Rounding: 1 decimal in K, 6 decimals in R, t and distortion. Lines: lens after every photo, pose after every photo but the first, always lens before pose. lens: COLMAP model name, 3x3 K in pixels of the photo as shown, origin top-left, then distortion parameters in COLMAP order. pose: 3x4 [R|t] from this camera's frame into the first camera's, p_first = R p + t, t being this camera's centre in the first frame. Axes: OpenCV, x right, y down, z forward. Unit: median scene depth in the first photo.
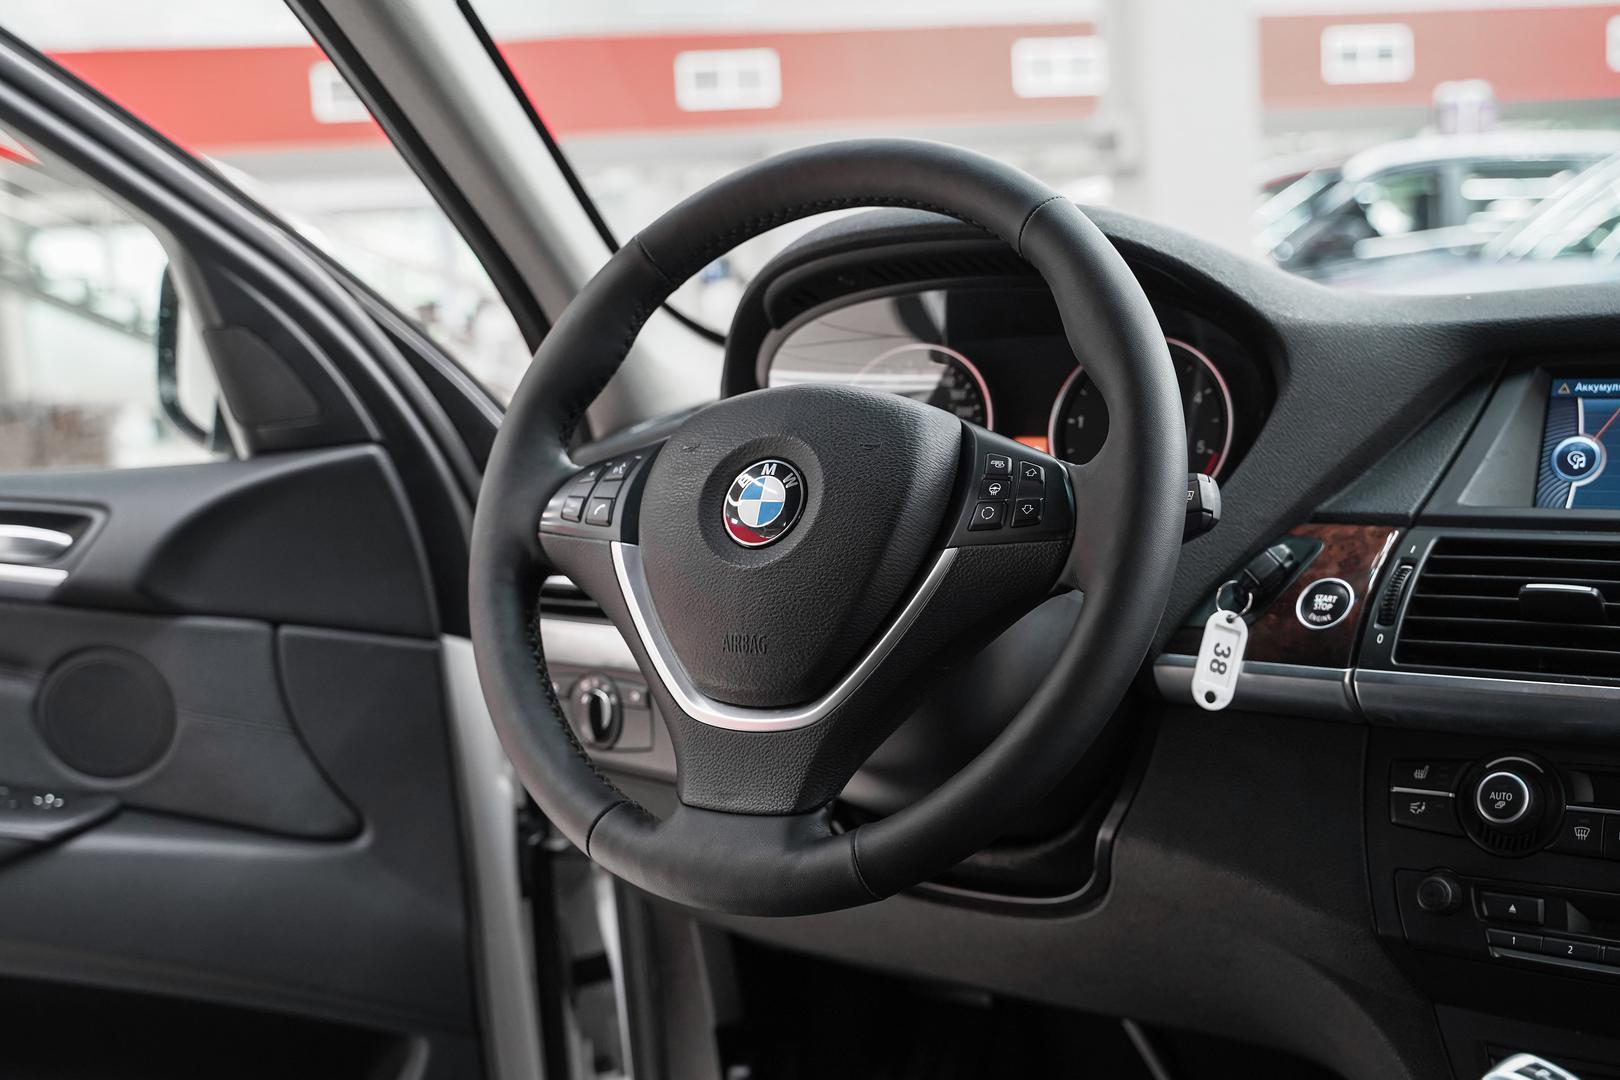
lens RADIAL K [[2097.9, 0, 778.6], [0, 2097.9, 527.7], [0, 0, 1]] dist [-0.011650, 0.000000]
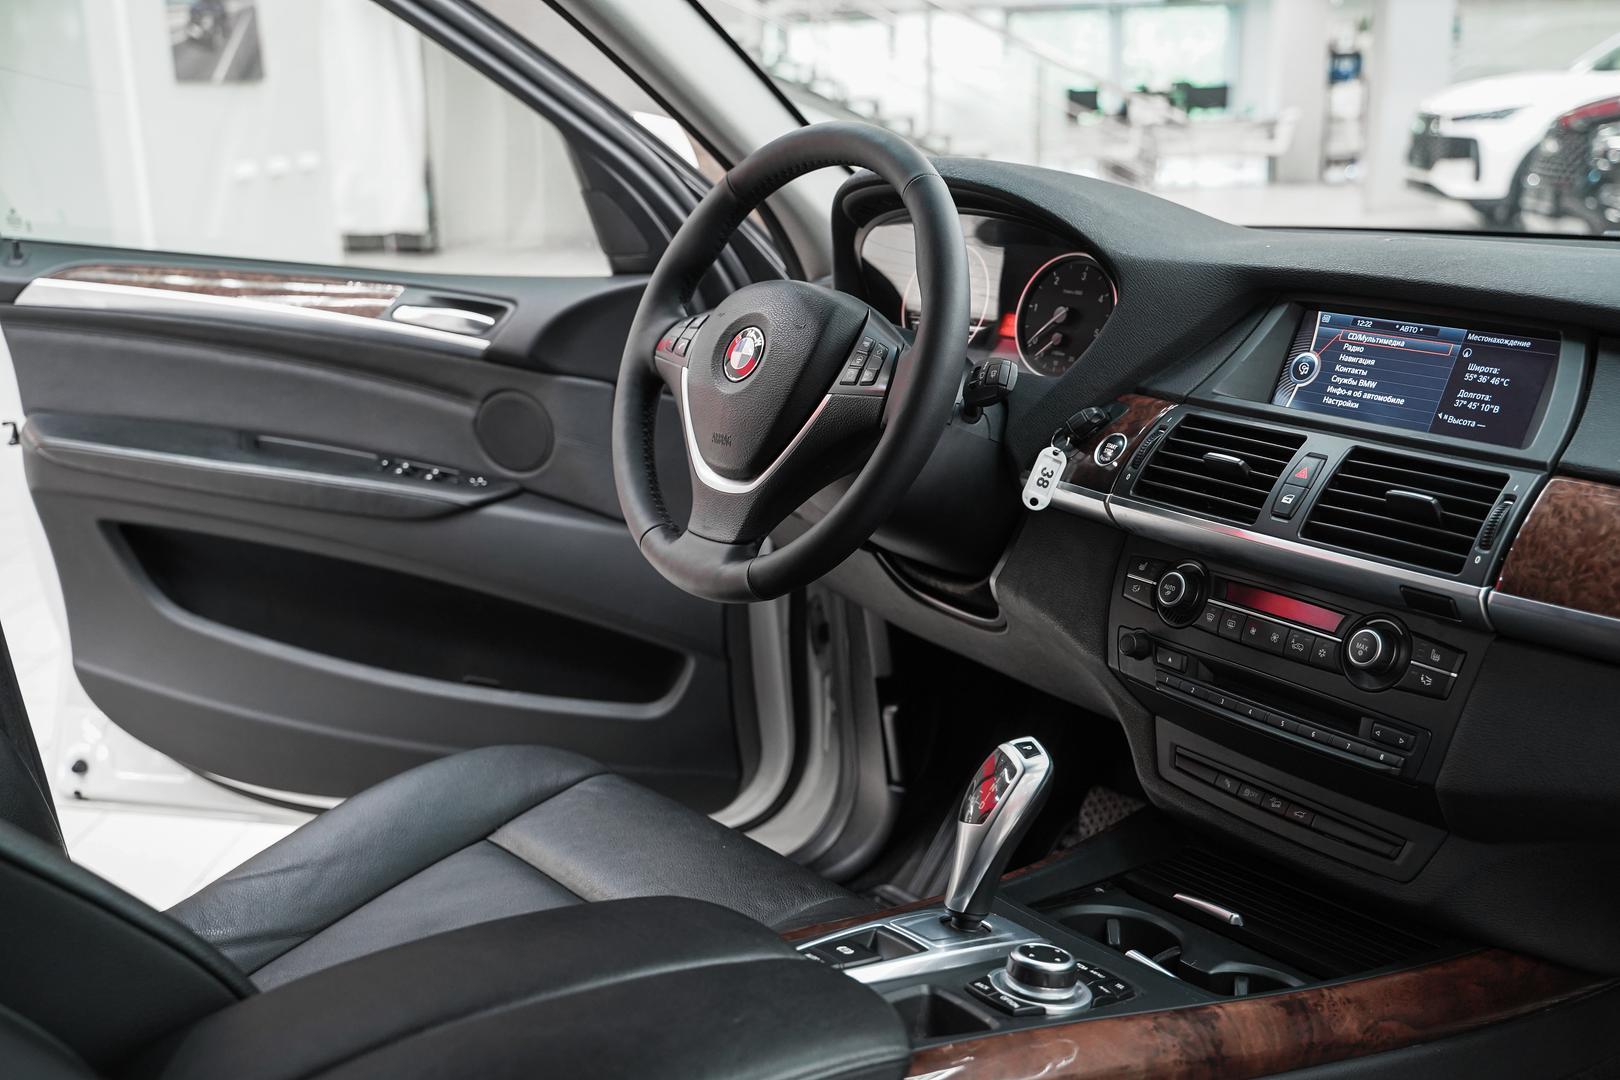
lens RADIAL K [[1749.4, 0, 805.6], [0, 1749.4, 536.8], [0, 0, 1]] dist [0.000714, 0.000000]
pose [[0.940552, 0.119261, -0.318024, 0.455600], [-0.070439, 0.984461, 0.160856, -0.088206], [0.332266, -0.128892, 0.934337, -0.259876]]
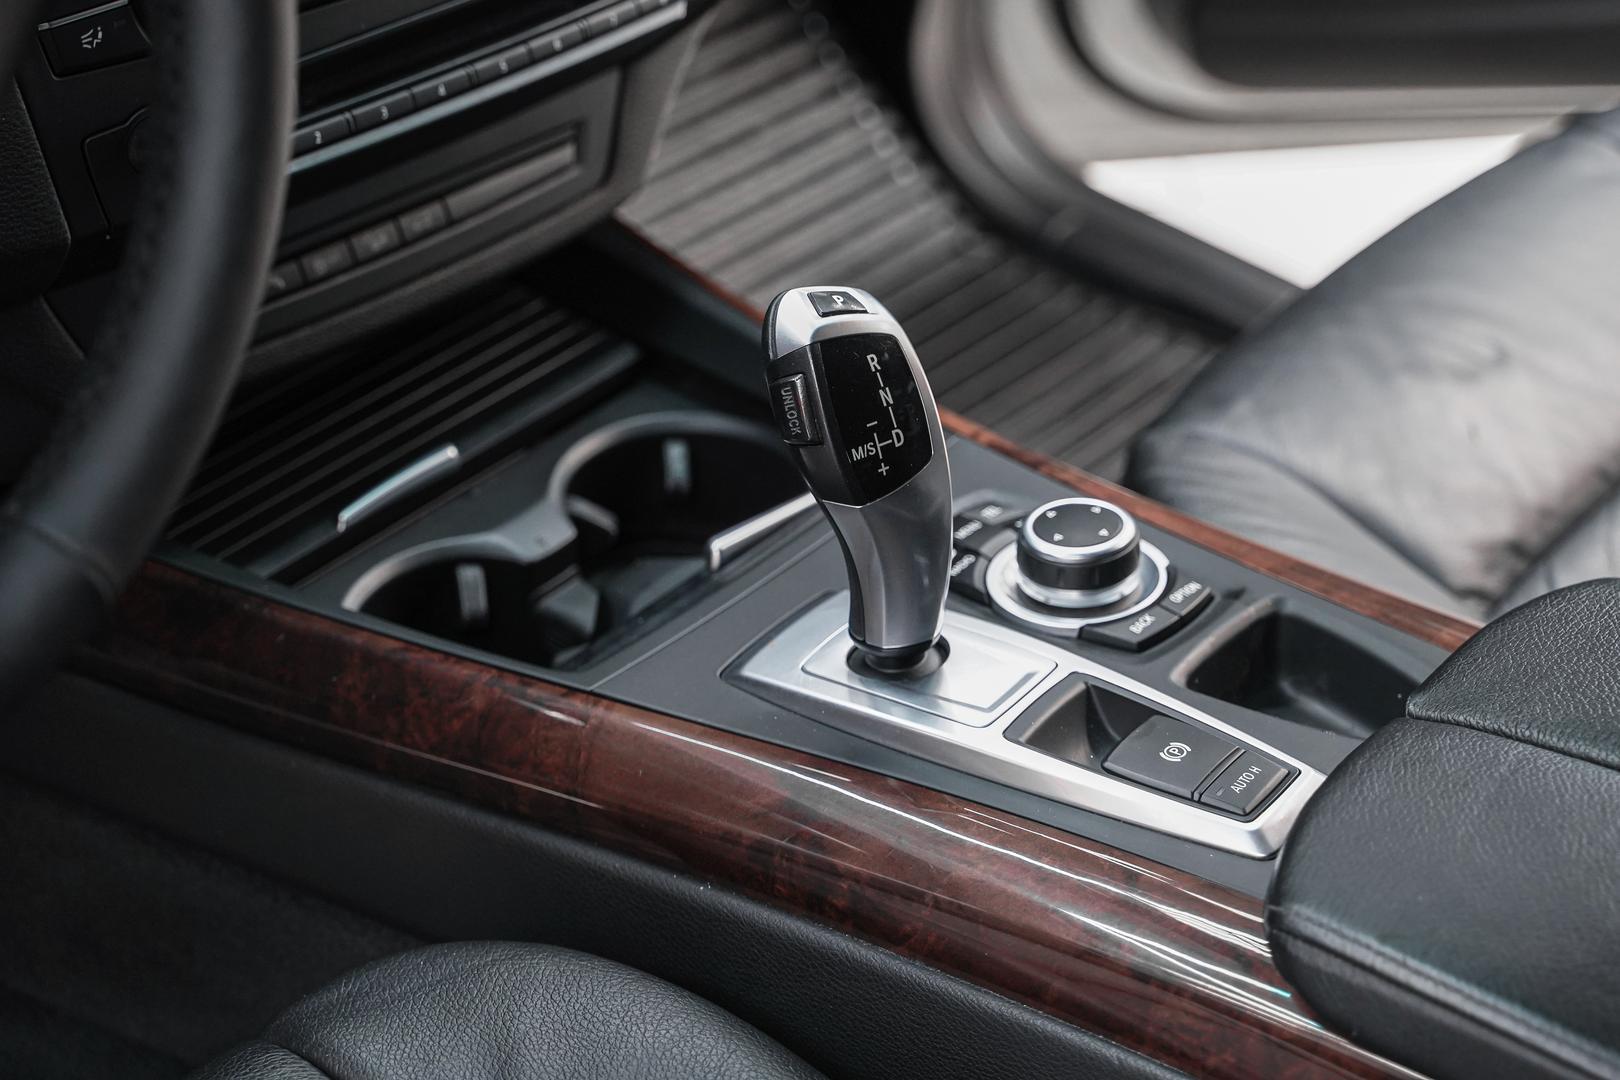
lens RADIAL K [[3110.8, 0, 808.4], [0, 3110.8, 530.7], [0, 0, 1]] dist [-0.024592, 0.000000]
pose [[0.113674, -0.545234, 0.830541, -0.518850], [0.013298, 0.836719, 0.547470, -0.247092], [-0.993429, -0.051189, 0.102364, 0.640586]]
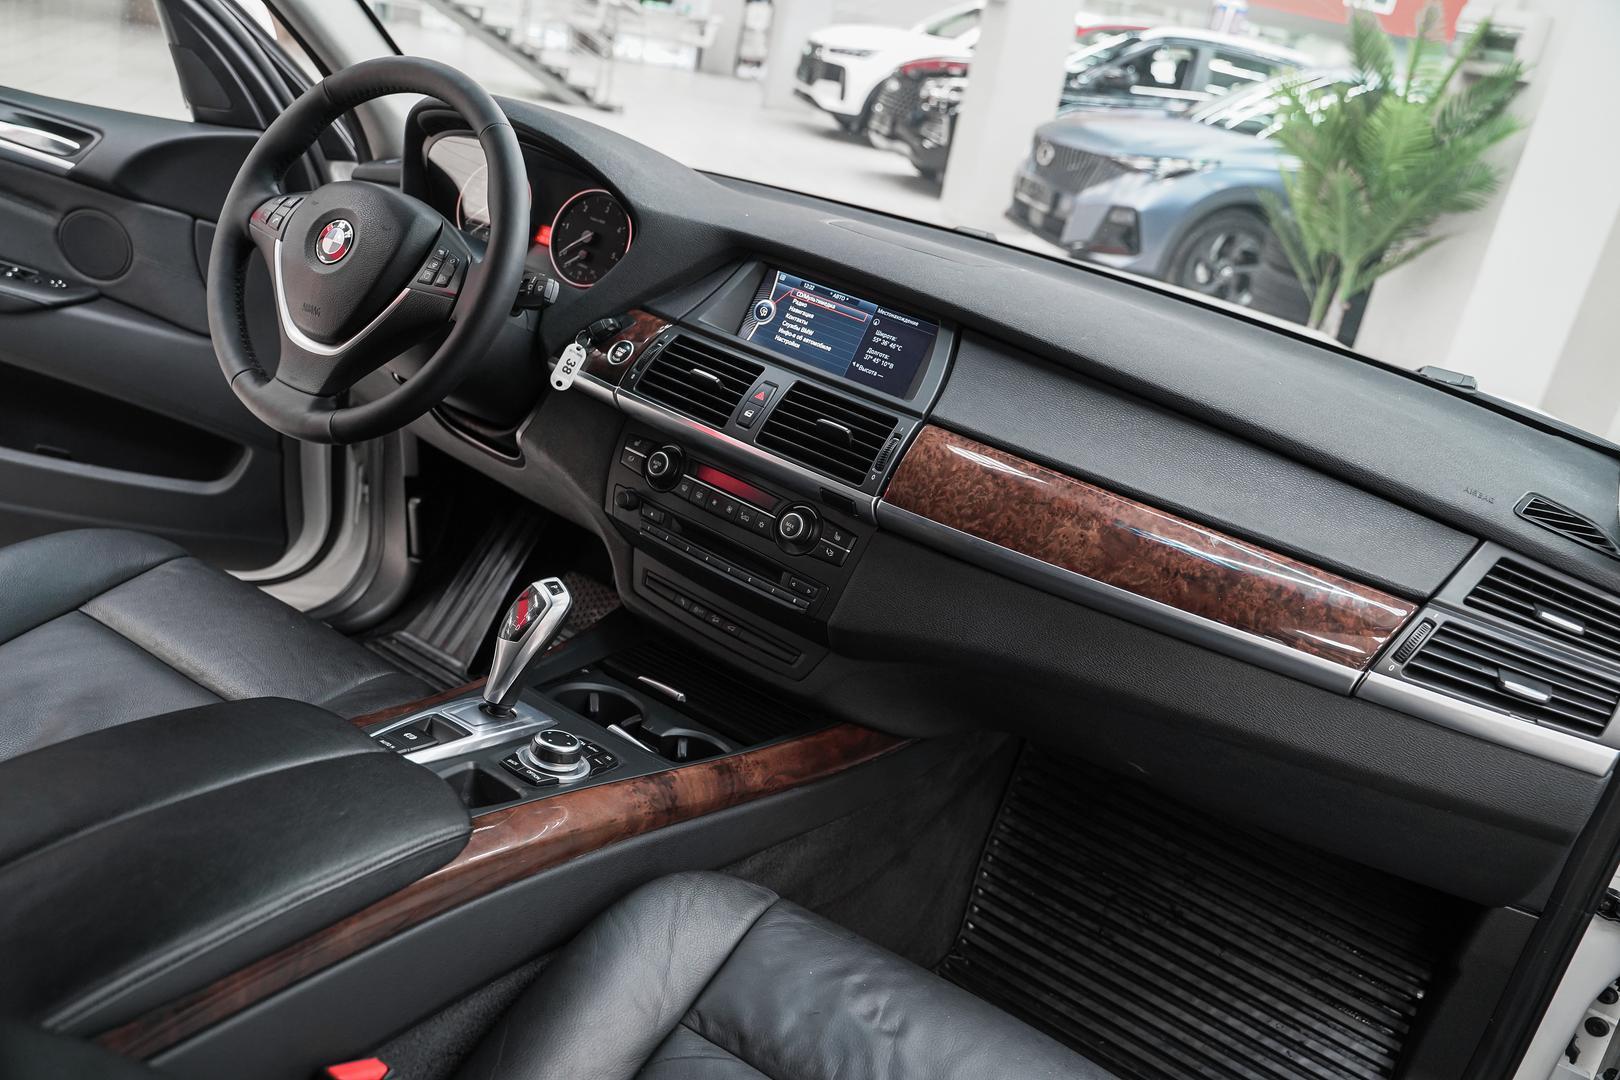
lens RADIAL K [[1300.8, 0, 812.6], [0, 1300.8, 540.6], [0, 0, 1]] dist [-0.014606, 0.008938]
pose [[0.972052, 0.221358, 0.078206, 0.377682], [-0.234329, 0.935154, 0.265661, -0.169836], [-0.014329, -0.276562, 0.960889, -0.266220]]
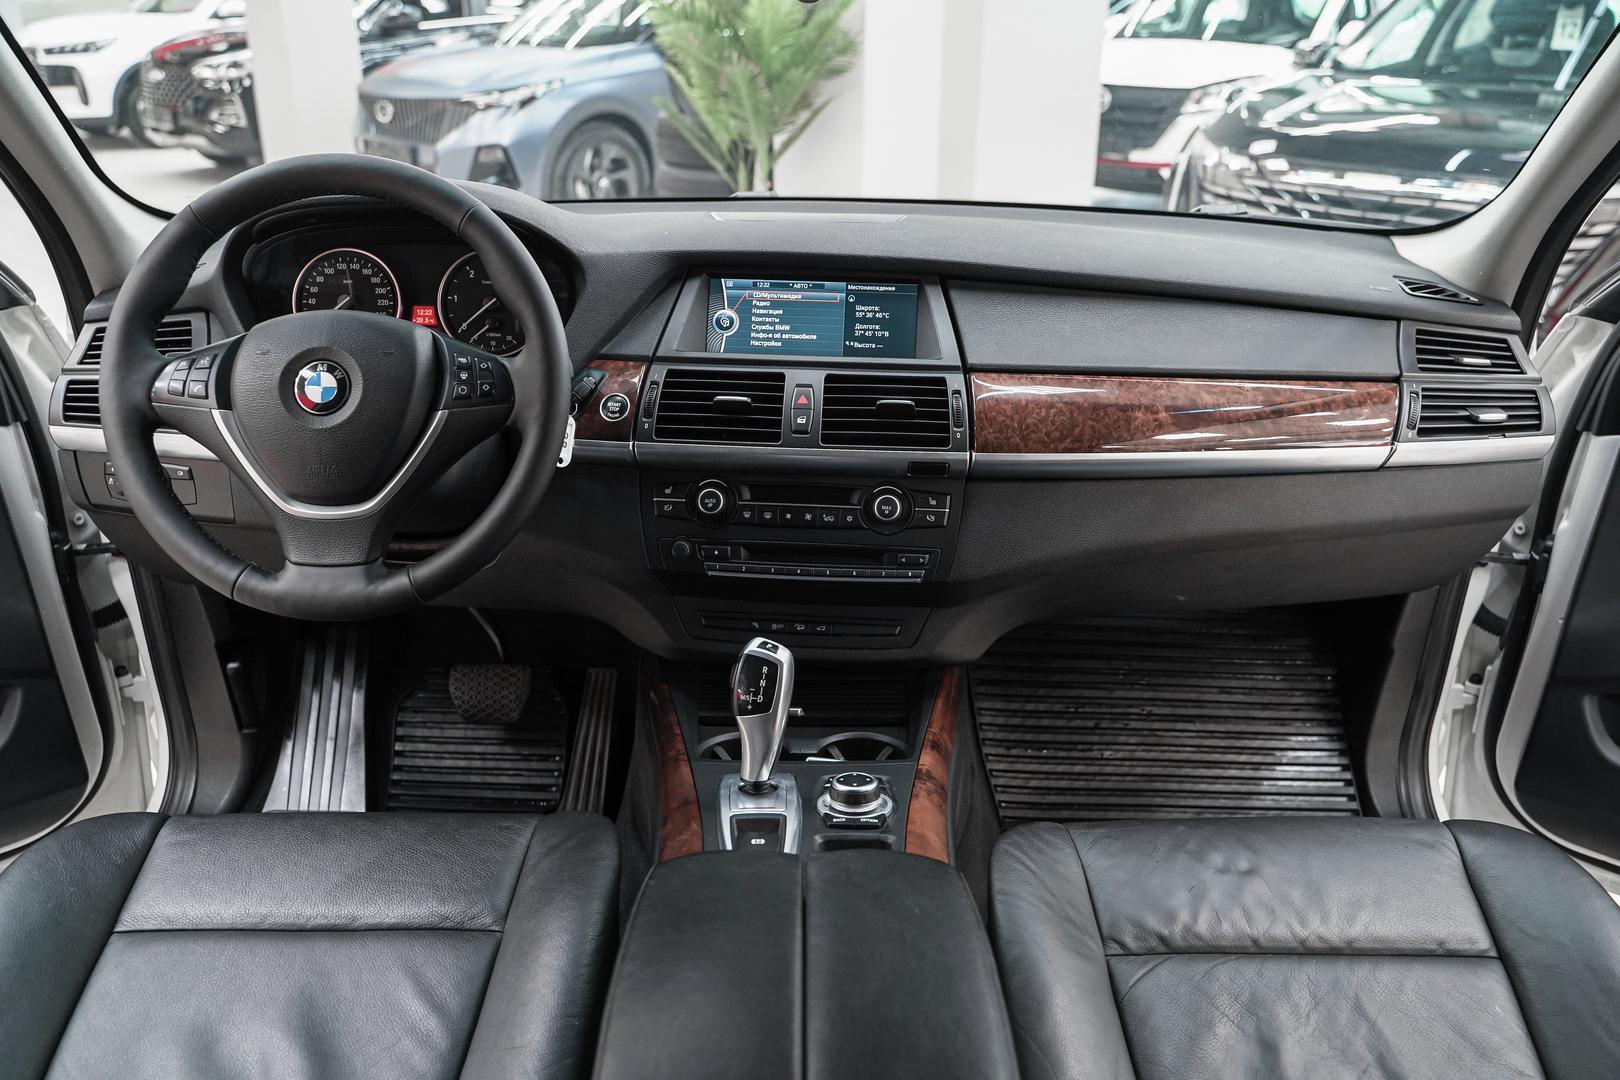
lens RADIAL K [[1300.8, 0, 808.6], [0, 1300.8, 544.9], [0, 0, 1]] dist [-0.014606, 0.008938]
pose [[0.846441, -0.145508, 0.512215, -0.217288], [0.005521, 0.964286, 0.264806, -0.155390], [-0.532453, -0.221315, 0.817015, -0.102013]]
